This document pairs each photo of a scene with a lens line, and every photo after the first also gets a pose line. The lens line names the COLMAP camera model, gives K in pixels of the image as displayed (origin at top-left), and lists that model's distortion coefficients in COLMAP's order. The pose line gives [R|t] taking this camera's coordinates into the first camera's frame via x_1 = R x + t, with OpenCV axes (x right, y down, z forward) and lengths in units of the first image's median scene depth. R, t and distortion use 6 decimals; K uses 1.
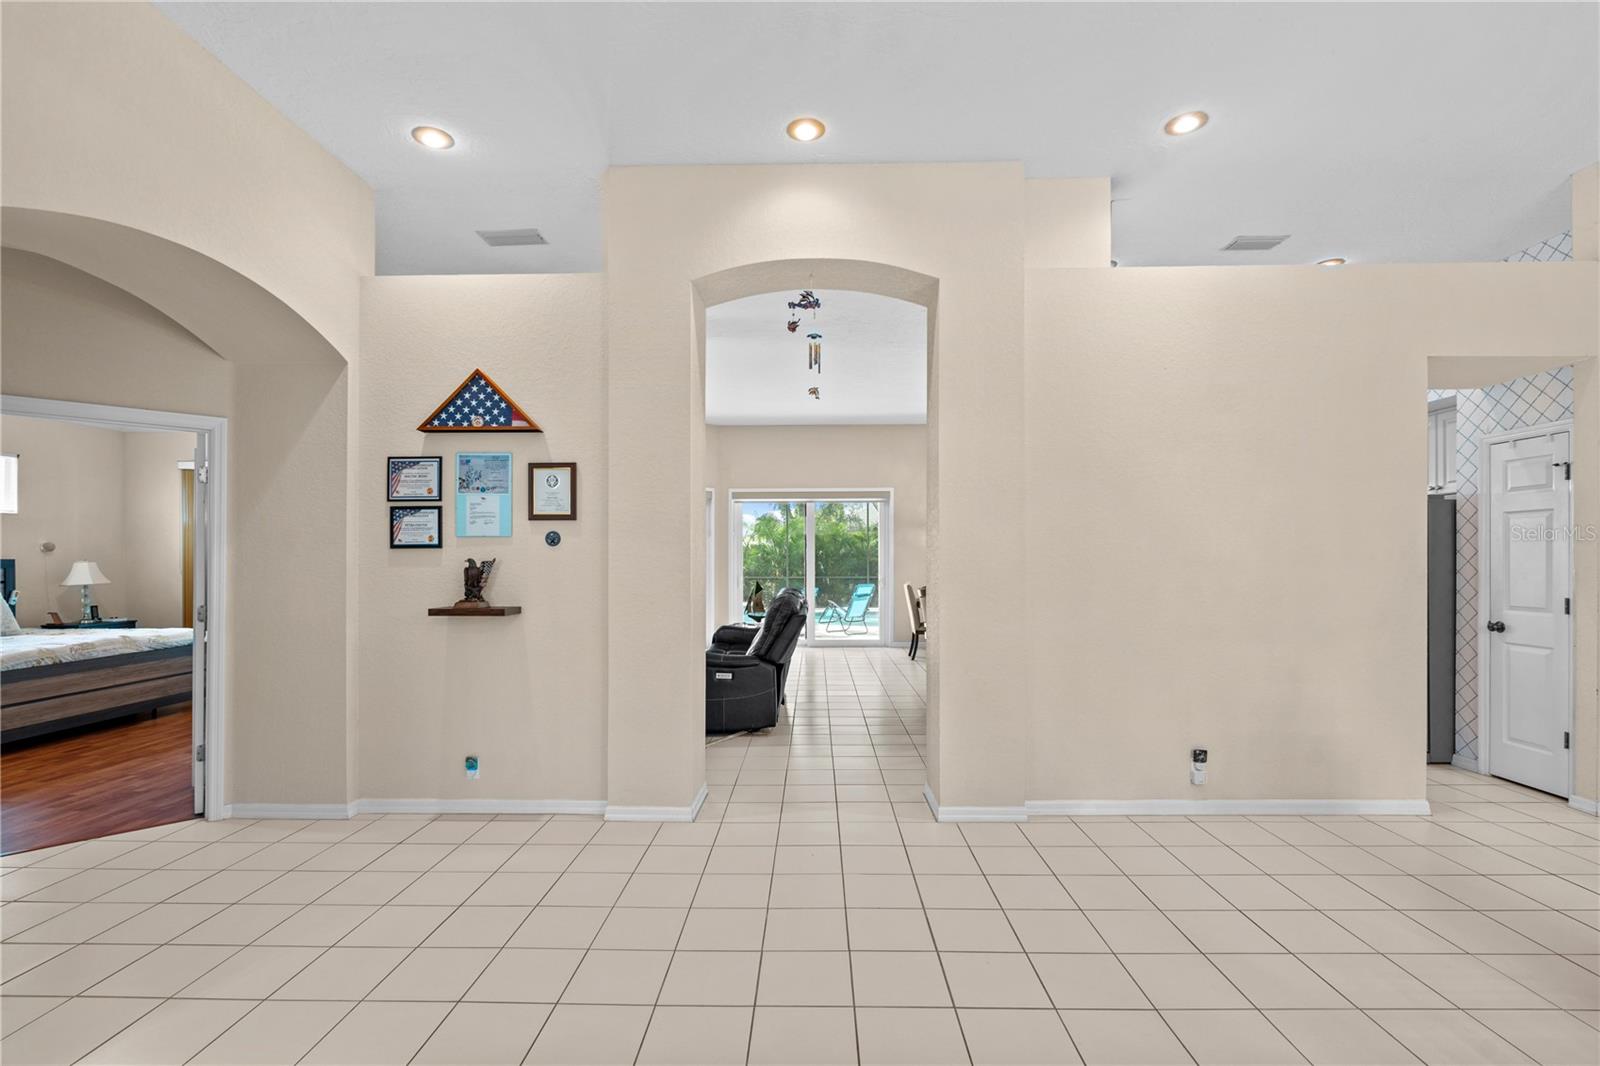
lens RADIAL K [[703.8, 0, 802.8], [0, 703.8, 556.1], [0, 0, 1]] dist [-0.006330, 0.000717]
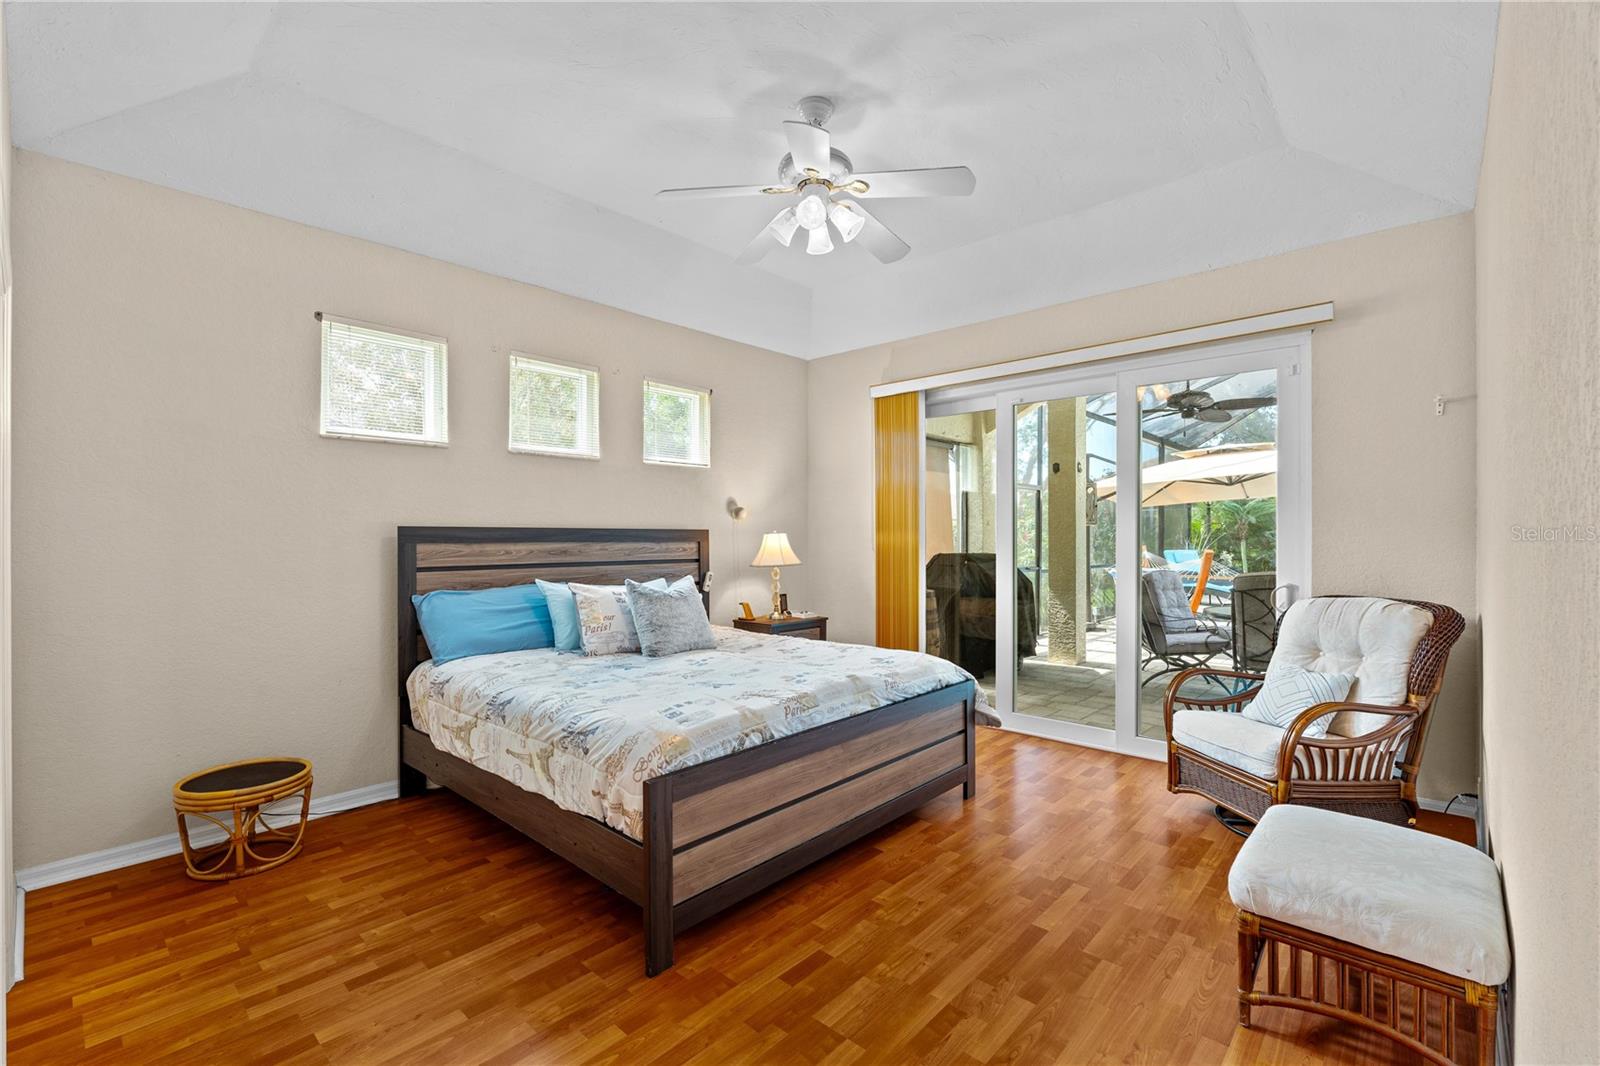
lens RADIAL K [[703.8, 0, 801.4], [0, 703.8, 531.9], [0, 0, 1]] dist [-0.006330, 0.000717]
pose [[0.754163, -0.003244, -0.656679, -0.638041], [0.004947, 0.999987, 0.000742, 0.008309], [0.656668, -0.003808, 0.754170, 0.568903]]
